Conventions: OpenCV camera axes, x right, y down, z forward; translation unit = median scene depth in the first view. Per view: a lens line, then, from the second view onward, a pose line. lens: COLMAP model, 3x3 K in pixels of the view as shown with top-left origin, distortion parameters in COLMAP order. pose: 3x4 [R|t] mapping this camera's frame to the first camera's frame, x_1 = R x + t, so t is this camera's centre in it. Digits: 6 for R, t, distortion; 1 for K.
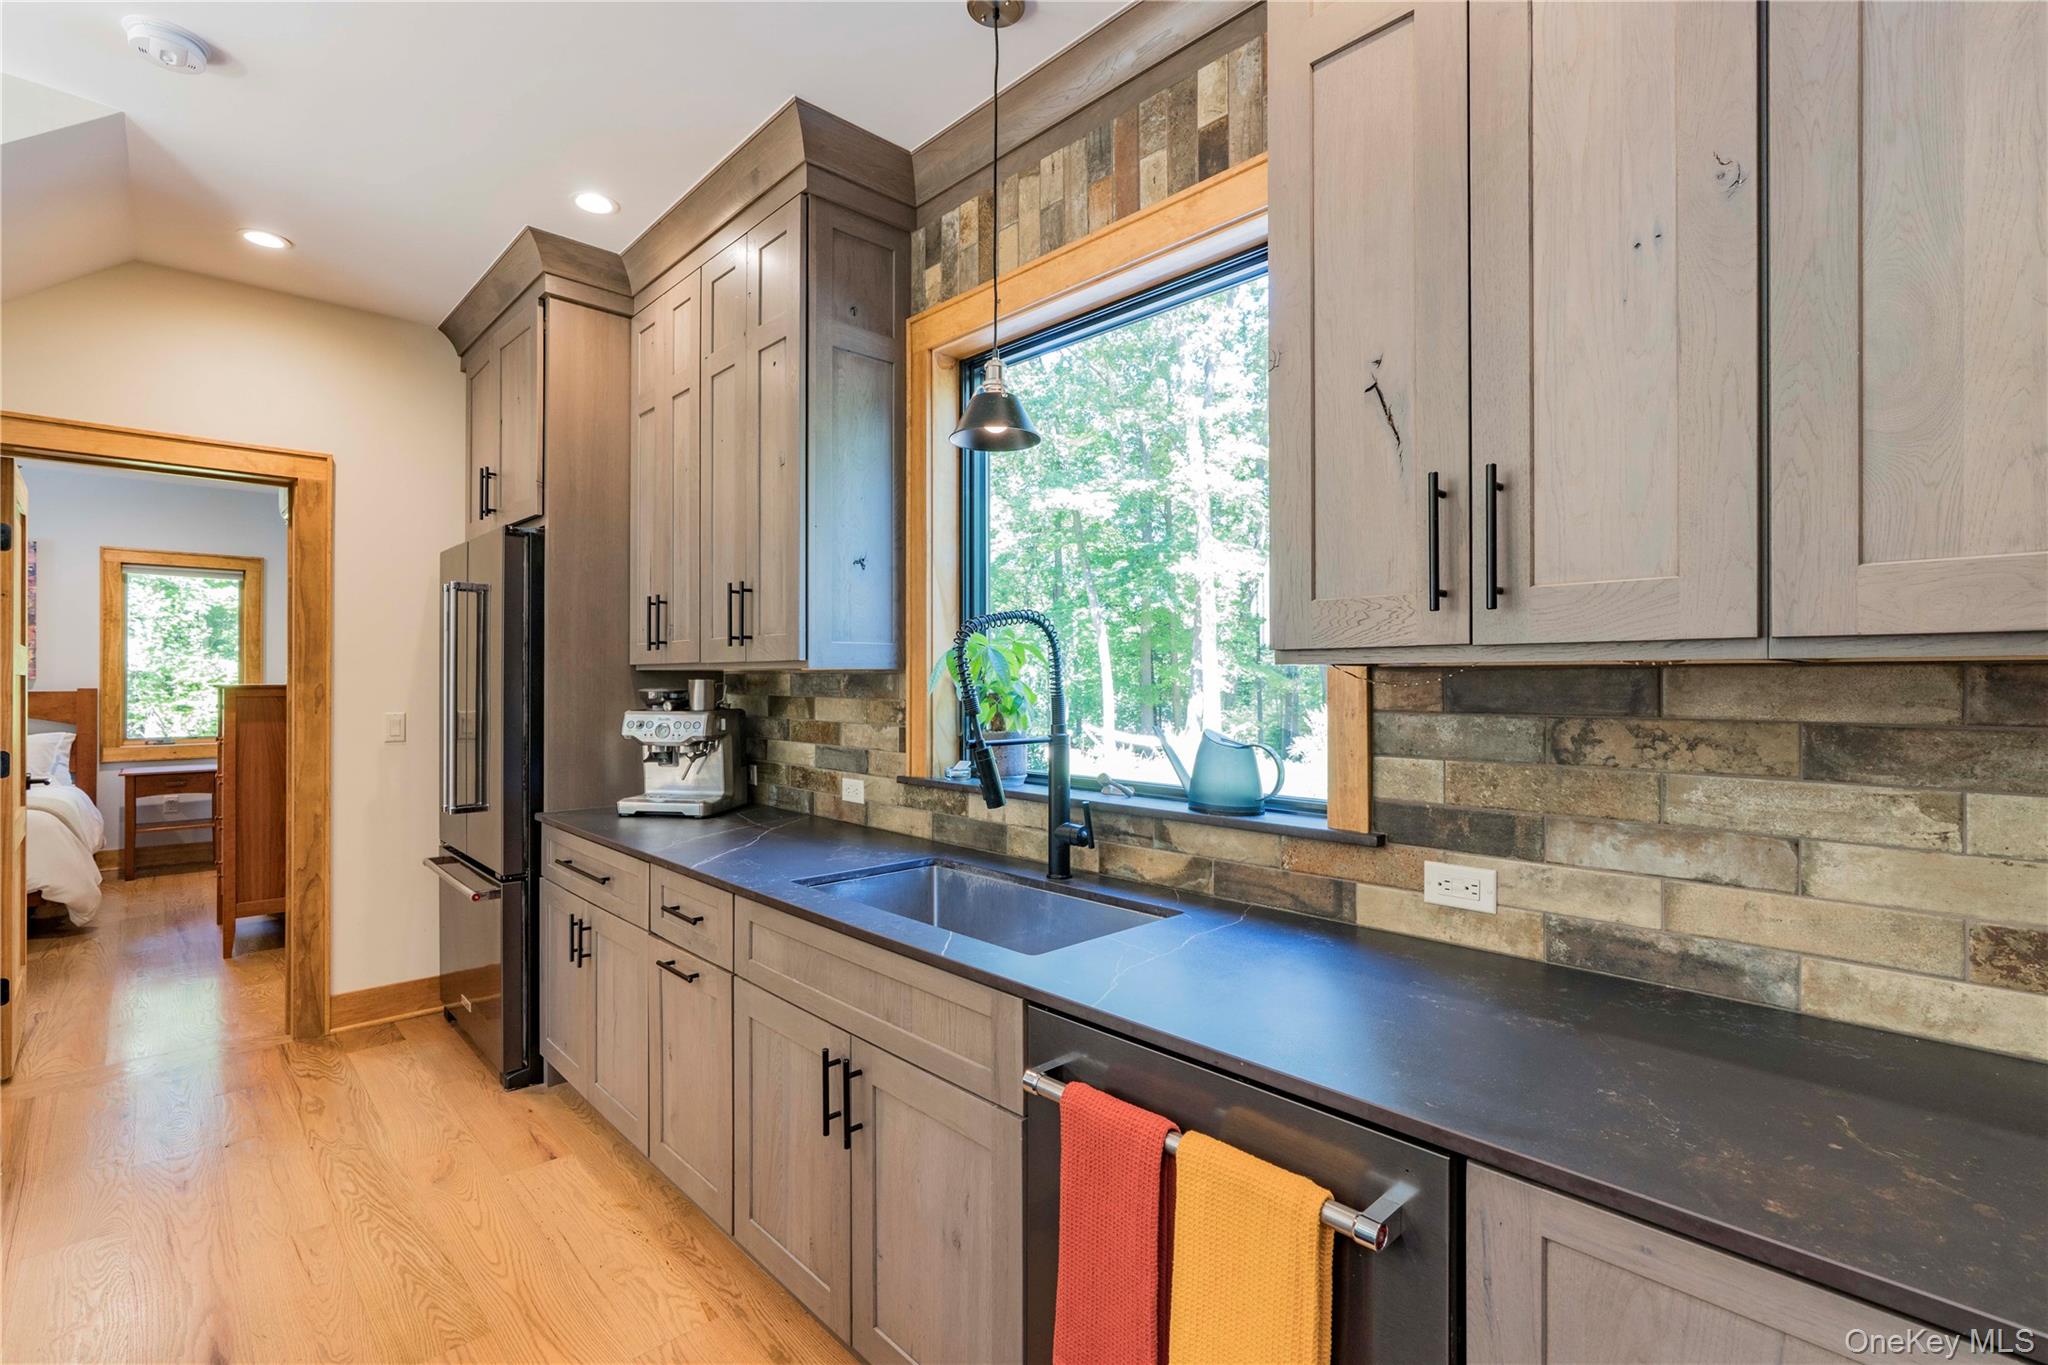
lens RADIAL K [[936.4, 0, 1011.4], [0, 936.4, 680.4], [0, 0, 1]] dist [-0.002281, -0.000003]
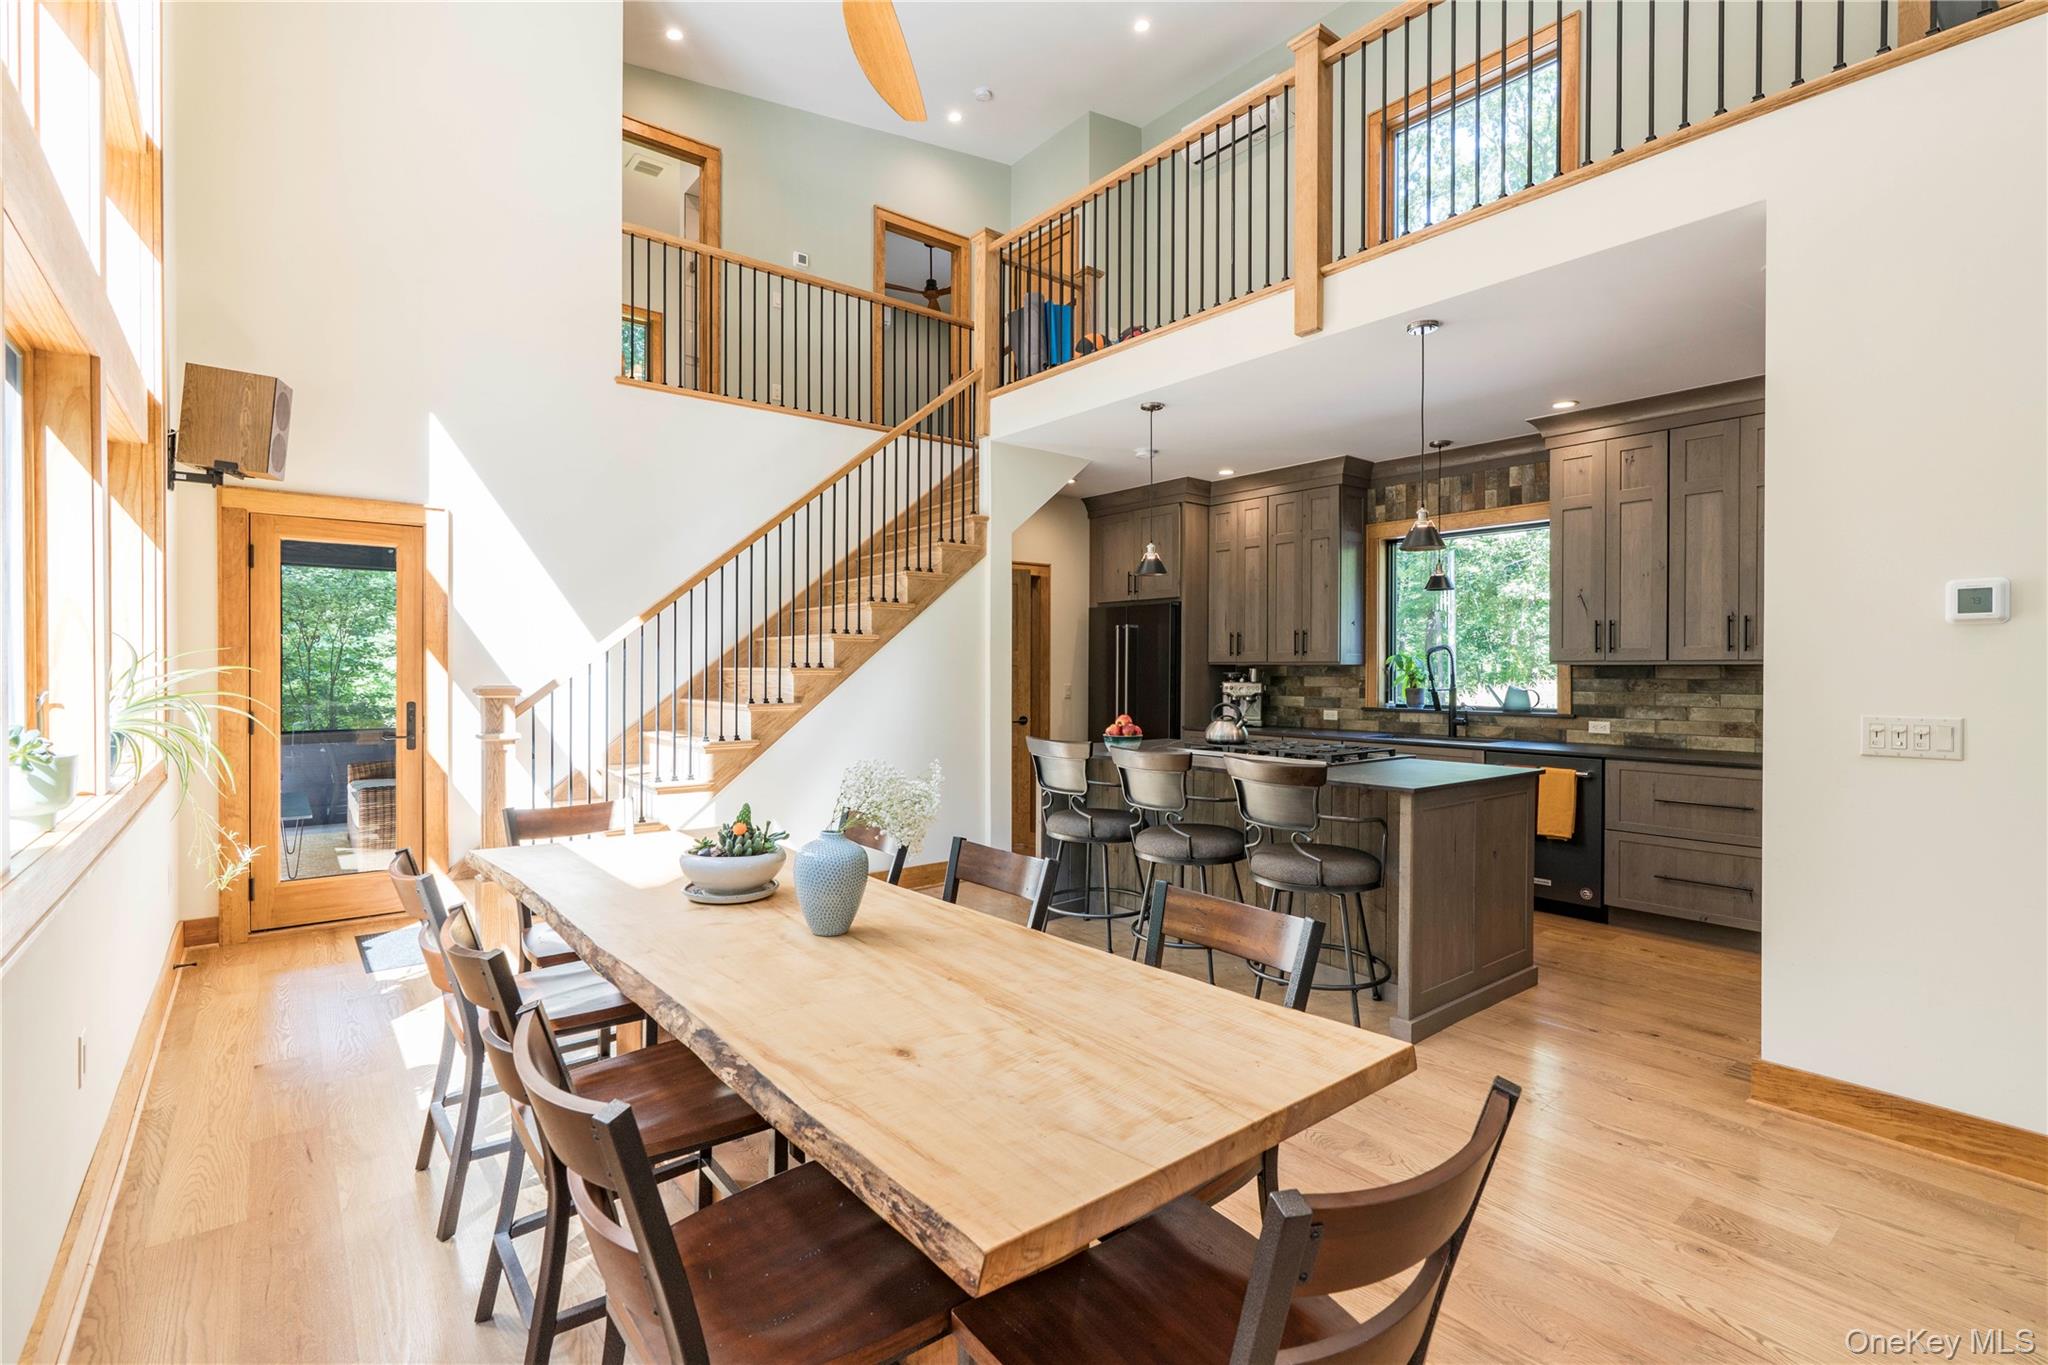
lens RADIAL K [[936.4, 0, 1036.9], [0, 936.4, 678.1], [0, 0, 1]] dist [-0.002281, -0.000003]
pose [[0.997758, 0.003748, -0.066821, -1.128703], [-0.003271, 0.999968, 0.007245, 0.012437], [0.066846, -0.007010, 0.997739, -2.141265]]
